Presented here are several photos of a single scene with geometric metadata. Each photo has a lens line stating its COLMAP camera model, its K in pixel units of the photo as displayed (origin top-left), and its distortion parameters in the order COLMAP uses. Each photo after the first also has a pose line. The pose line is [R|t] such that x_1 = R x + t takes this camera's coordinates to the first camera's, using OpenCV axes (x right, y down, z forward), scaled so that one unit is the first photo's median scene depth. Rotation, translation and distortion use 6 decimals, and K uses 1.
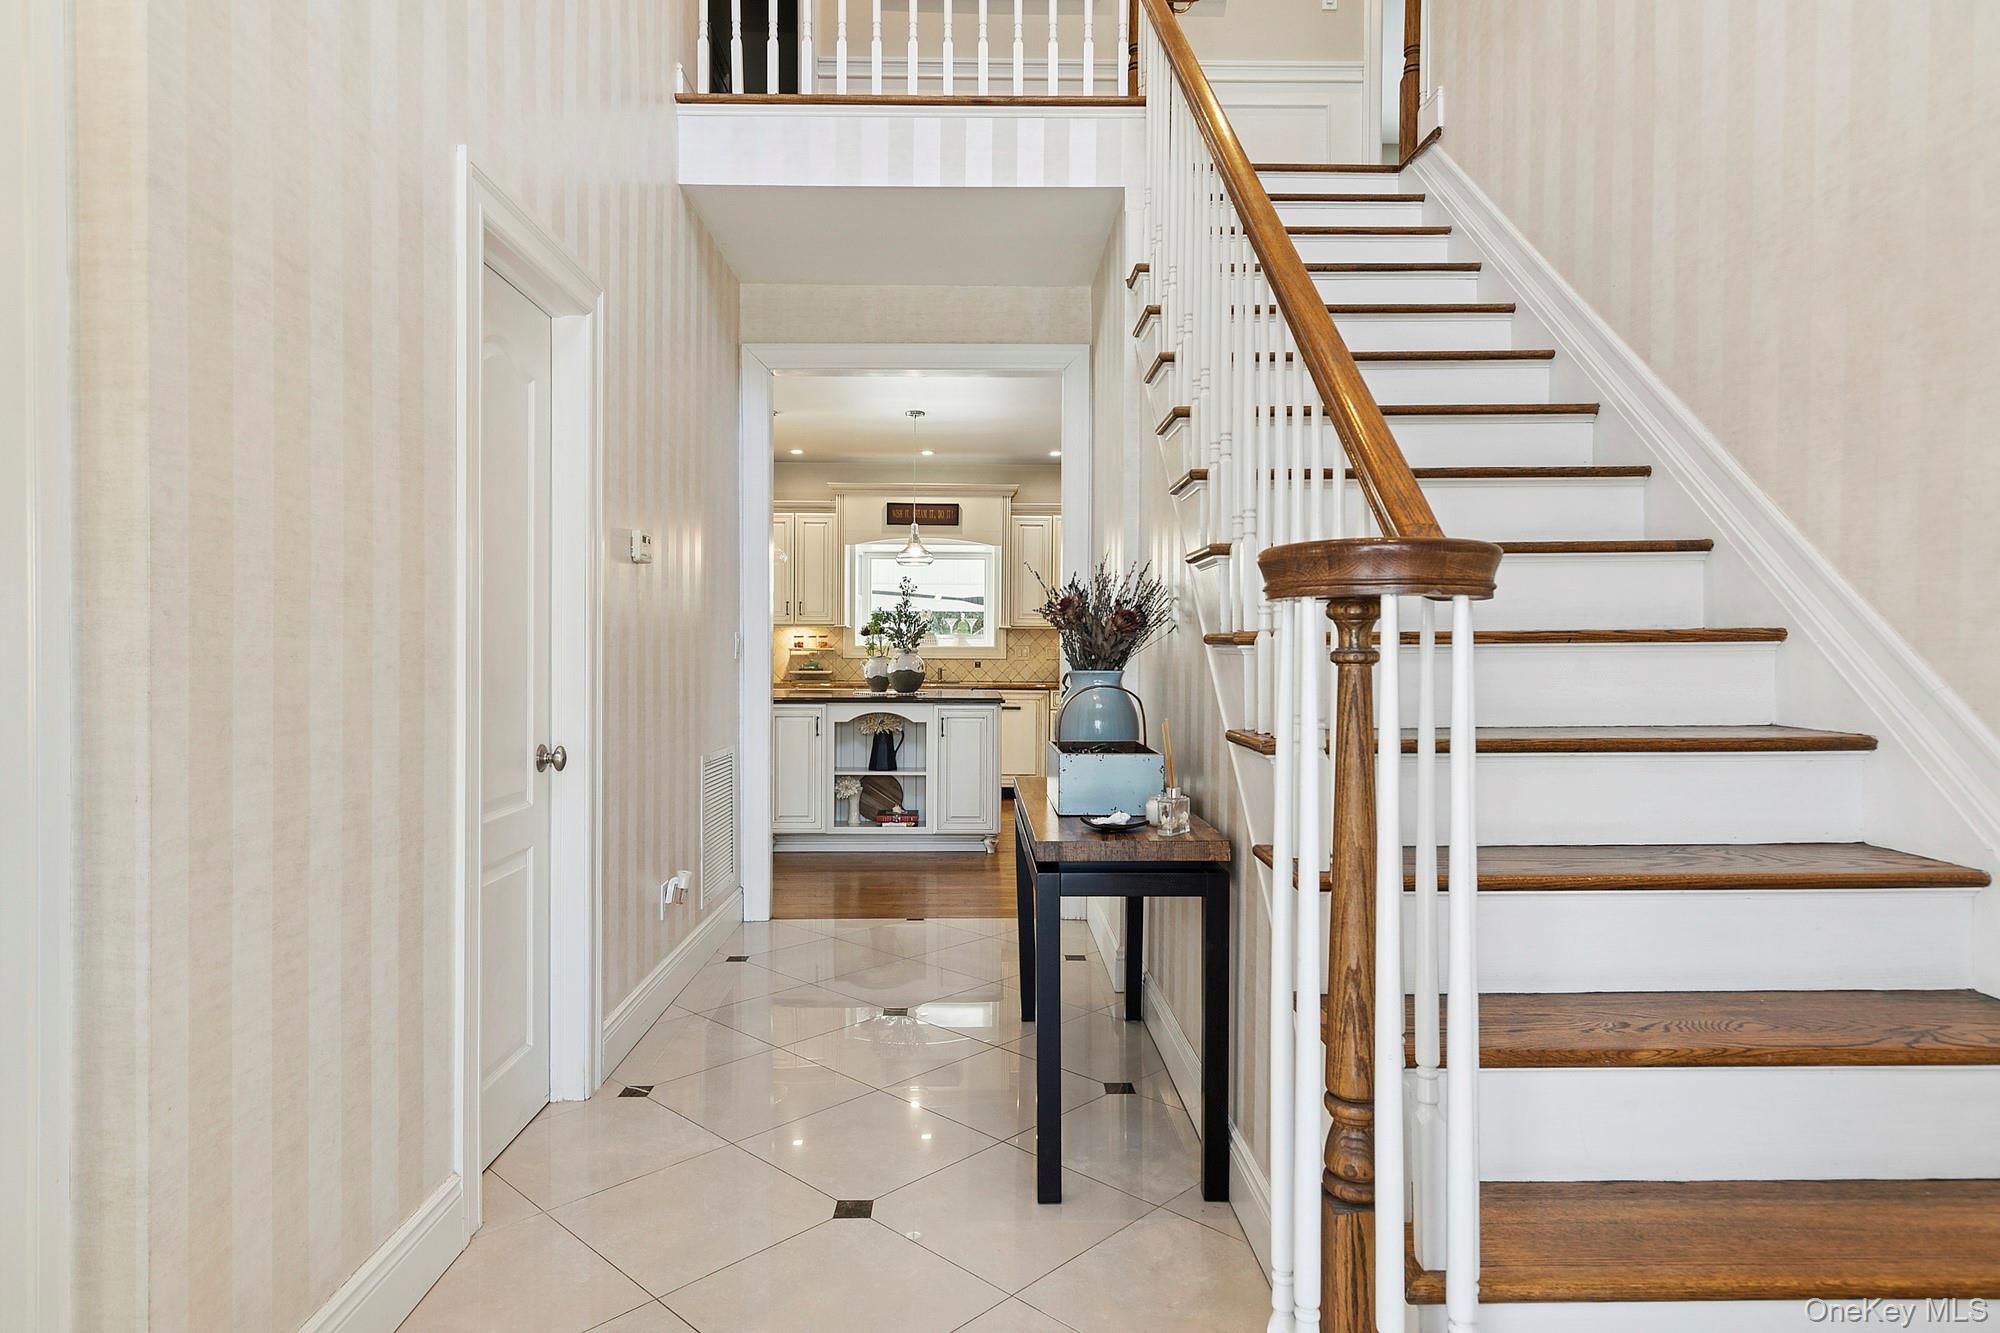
lens RADIAL K [[1181.6, 0, 1000.0], [0, 1181.6, 657.1], [0, 0, 1]] dist [-0.000616, -0.000013]
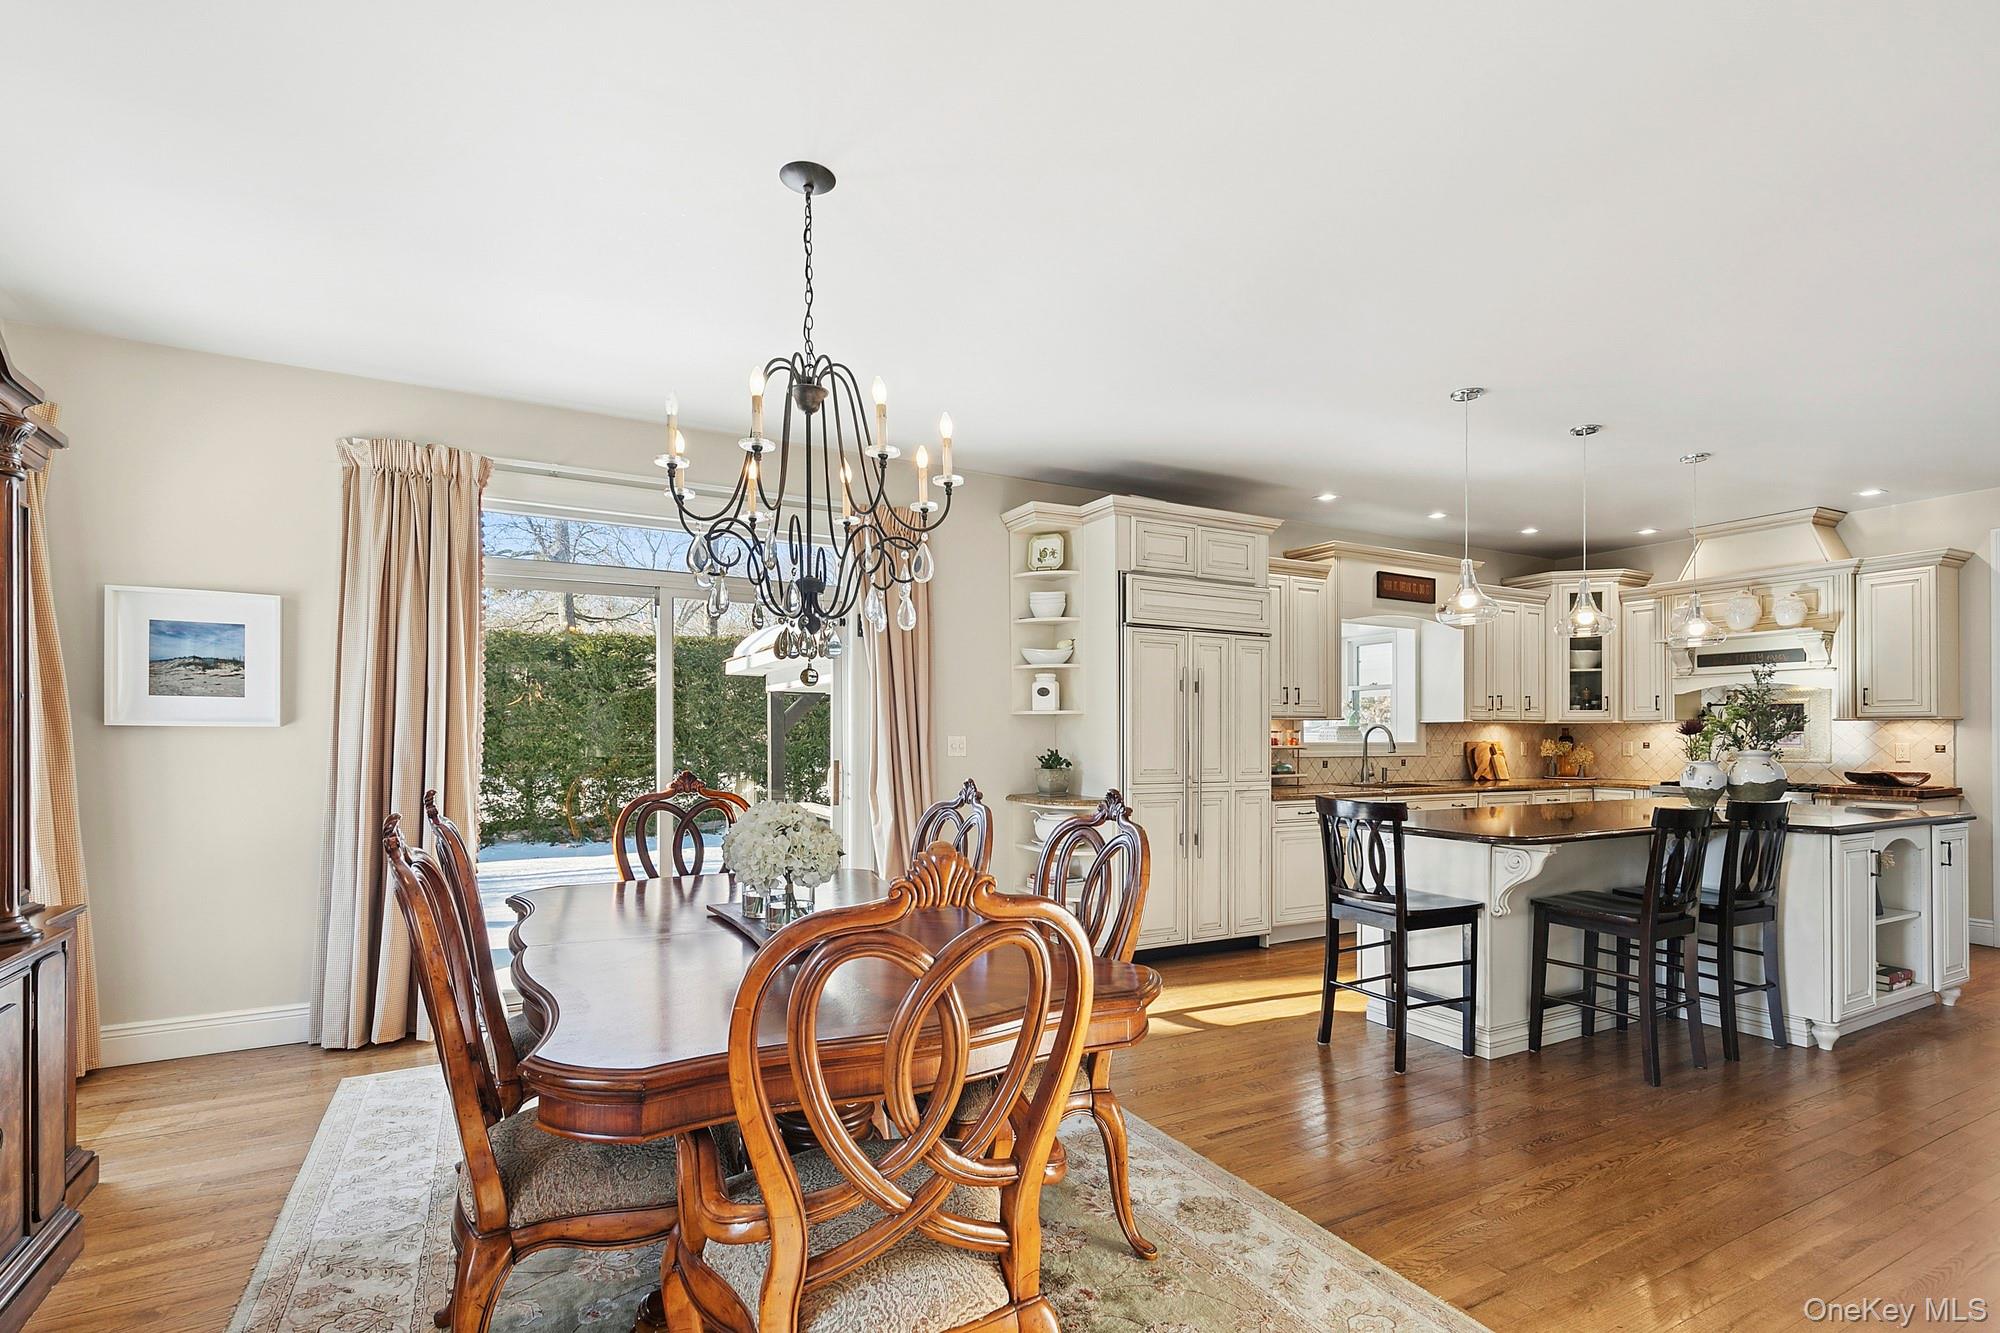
lens RADIAL K [[920.5, 0, 1020.0], [0, 920.5, 735.4], [0, 0, 1]] dist [0.002258, -0.000398]
pose [[0.891863, -0.001912, 0.452301, -0.760081], [0.003511, 0.999990, -0.002695, -0.017251], [-0.452292, 0.003991, 0.891861, 0.661041]]
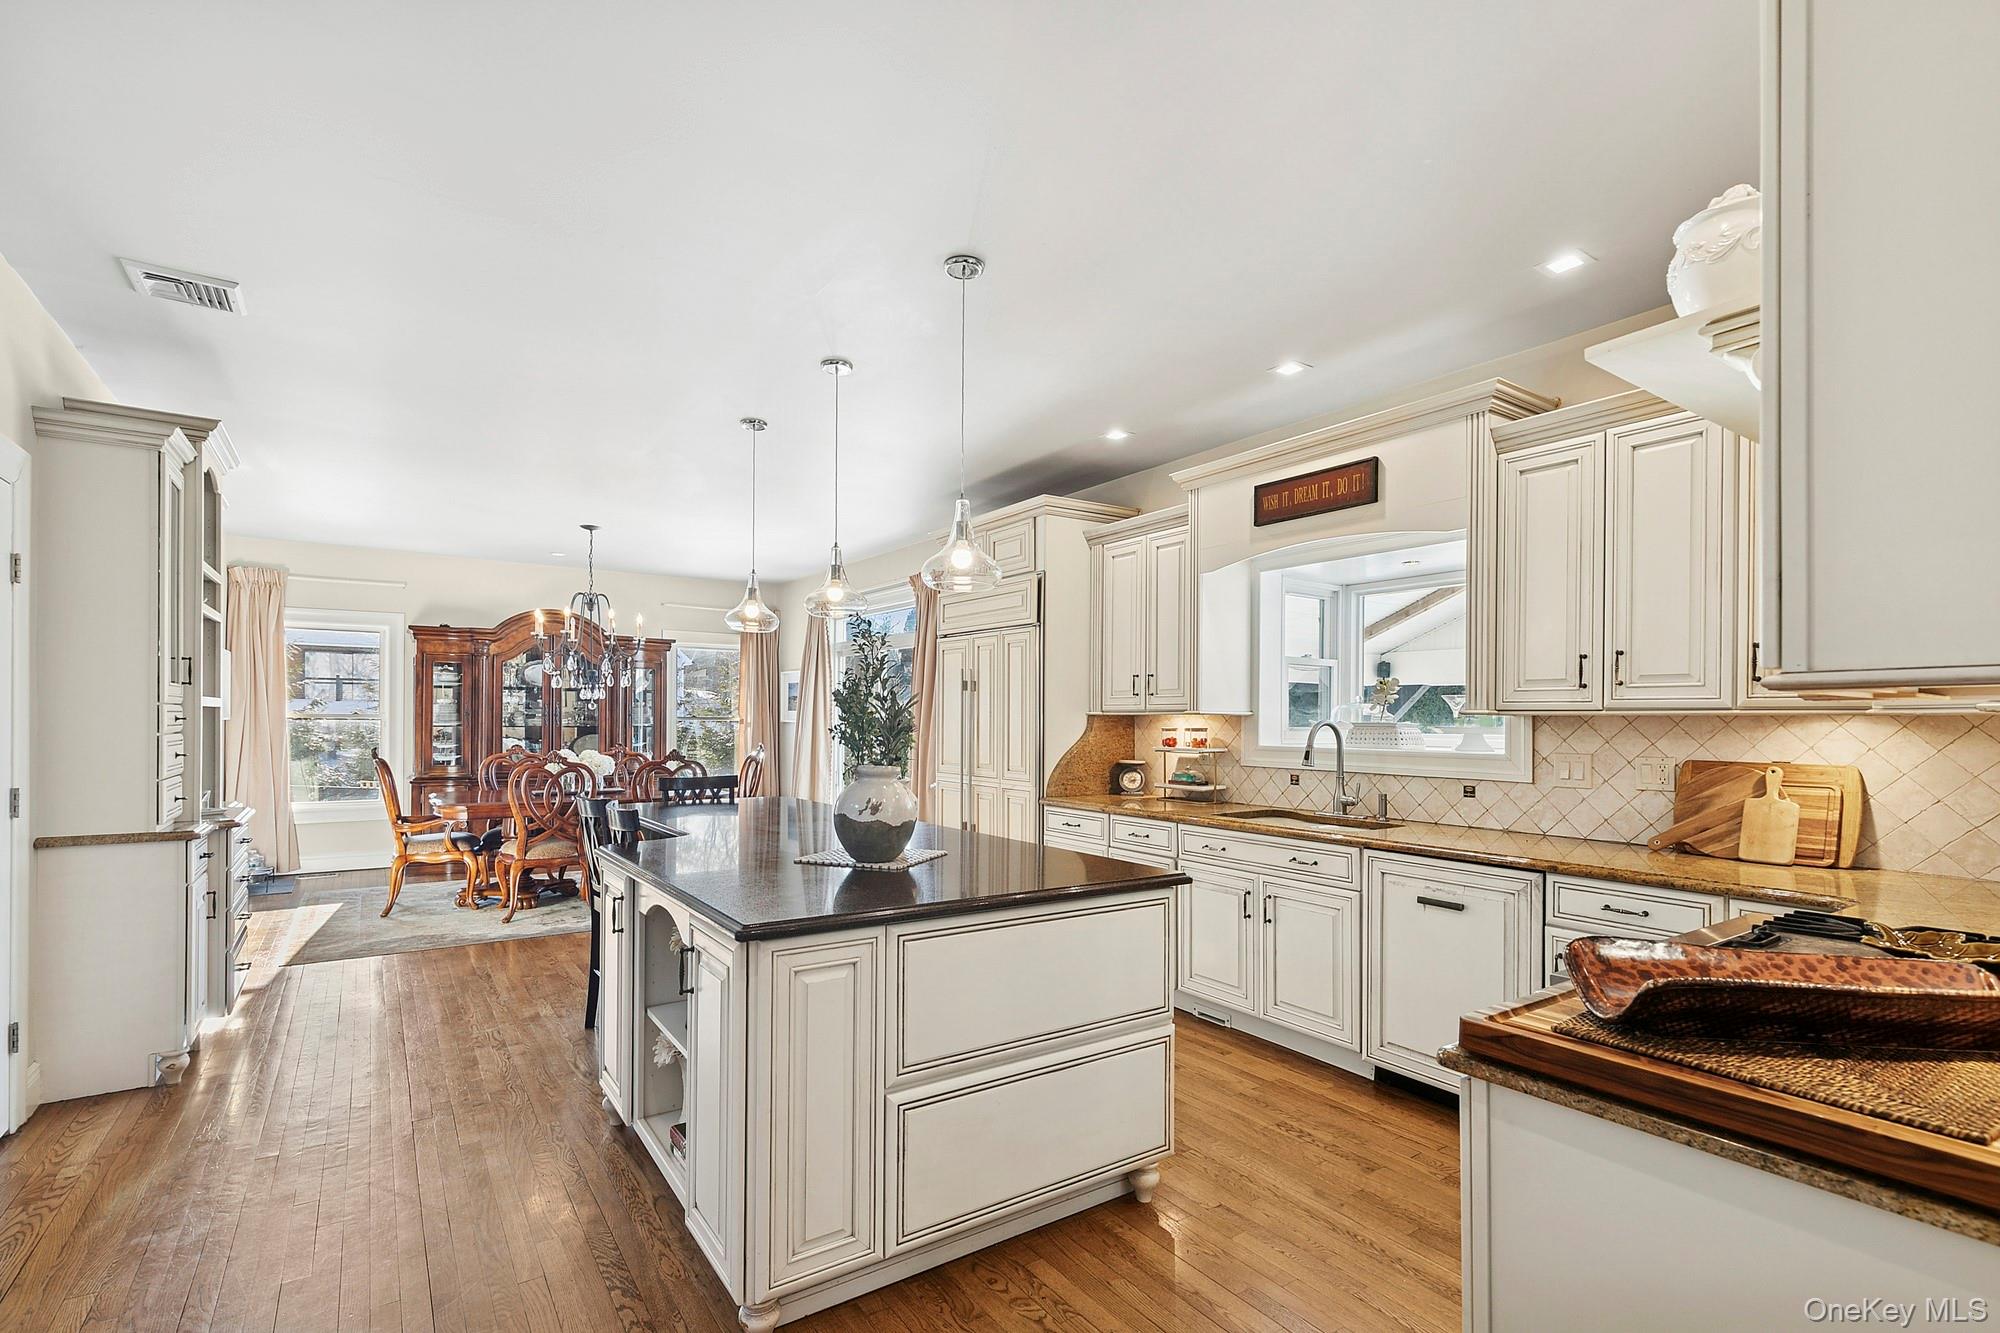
lens RADIAL K [[920.5, 0, 964.9], [0, 920.5, 723.8], [0, 0, 1]] dist [0.002258, -0.000398]
pose [[0.520644, 0.003553, -0.853766, 0.245422], [-0.009835, 0.999950, -0.001836, -0.023340], [0.853717, 0.009353, 0.520653, 0.822223]]
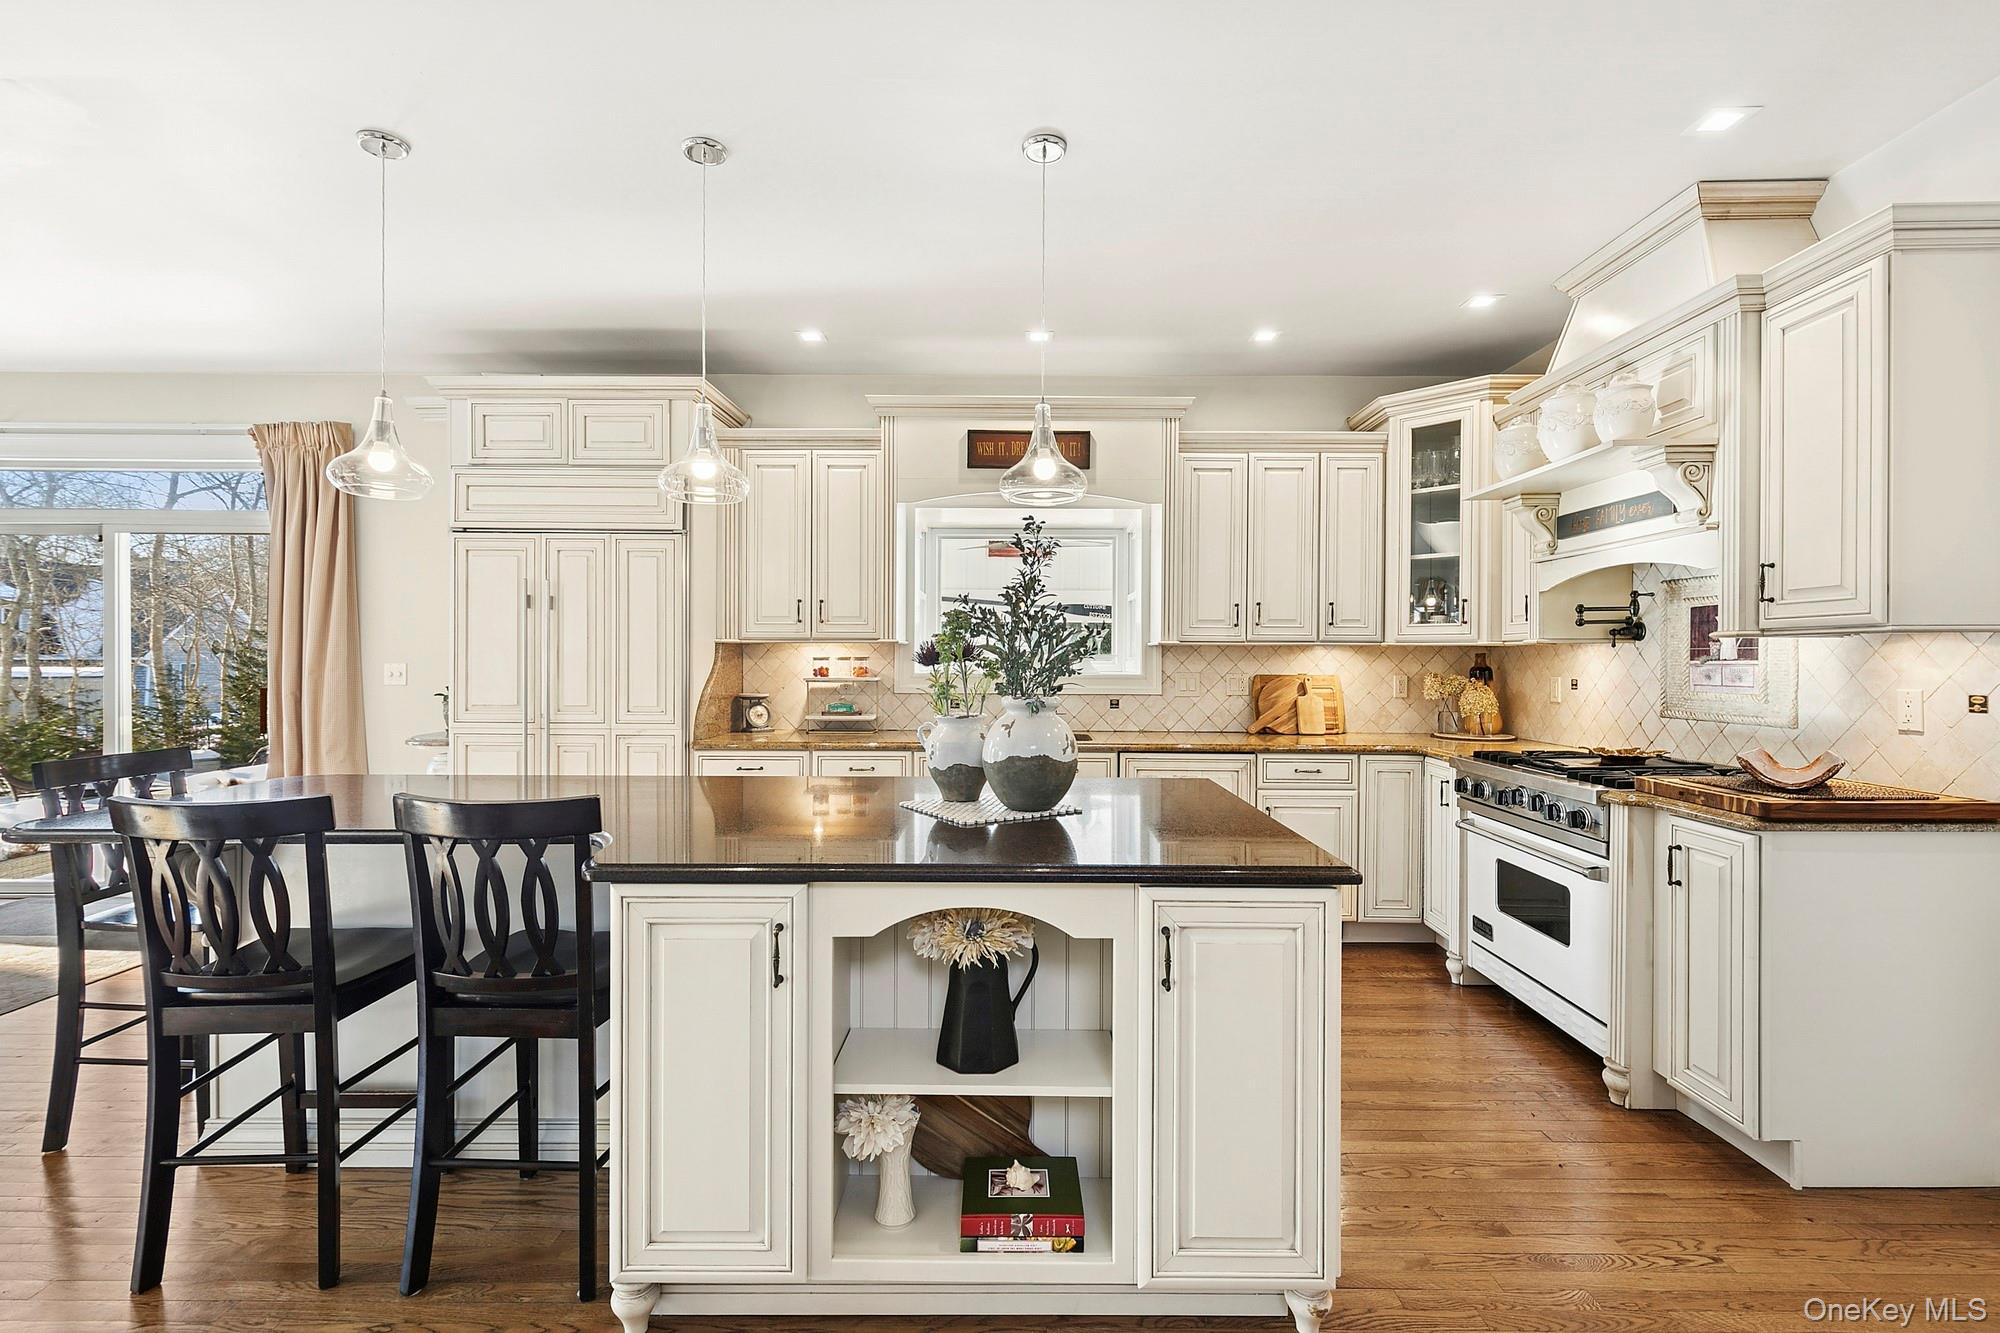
lens RADIAL K [[920.5, 0, 1006.9], [0, 920.5, 664.4], [0, 0, 1]] dist [0.002258, -0.000398]
pose [[0.999430, 0.000669, -0.033761, -0.075300], [-0.000655, 1.000000, 0.000425, -0.018508], [0.033762, -0.000402, 0.999430, 0.675111]]
